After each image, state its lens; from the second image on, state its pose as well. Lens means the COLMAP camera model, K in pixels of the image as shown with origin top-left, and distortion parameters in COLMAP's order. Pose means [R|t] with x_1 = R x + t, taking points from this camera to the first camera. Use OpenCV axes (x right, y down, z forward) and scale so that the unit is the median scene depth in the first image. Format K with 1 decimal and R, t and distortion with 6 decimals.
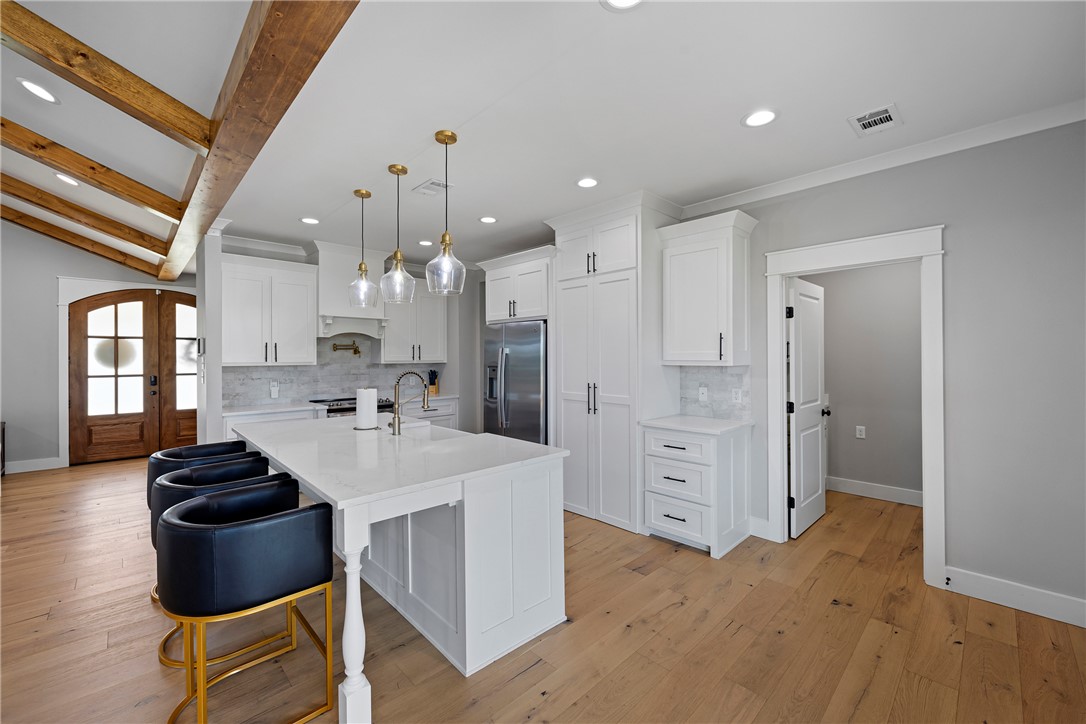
lens RADIAL K [[441.0, 0, 539.2], [0, 441.0, 360.4], [0, 0, 1]] dist [-0.006503, -0.000122]
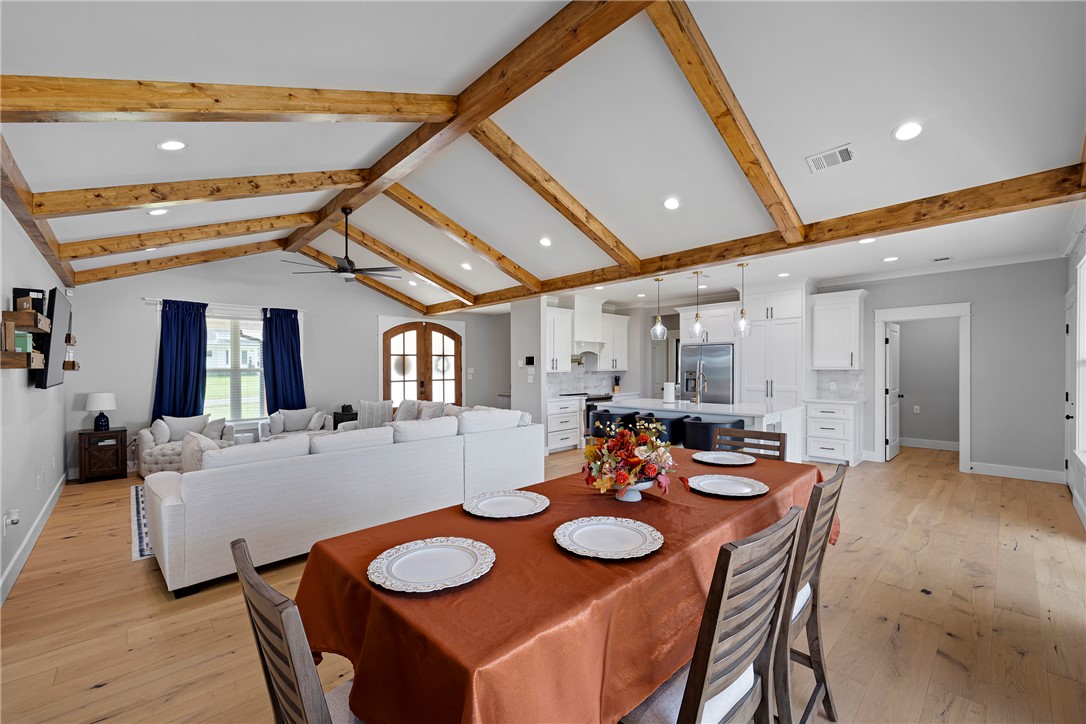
lens RADIAL K [[441.0, 0, 540.8], [0, 441.0, 378.7], [0, 0, 1]] dist [-0.006503, -0.000122]
pose [[0.999868, -0.006150, -0.015028, -0.573963], [0.006400, 0.999841, 0.016664, 0.007448], [0.014923, -0.016758, 0.999748, -0.587900]]
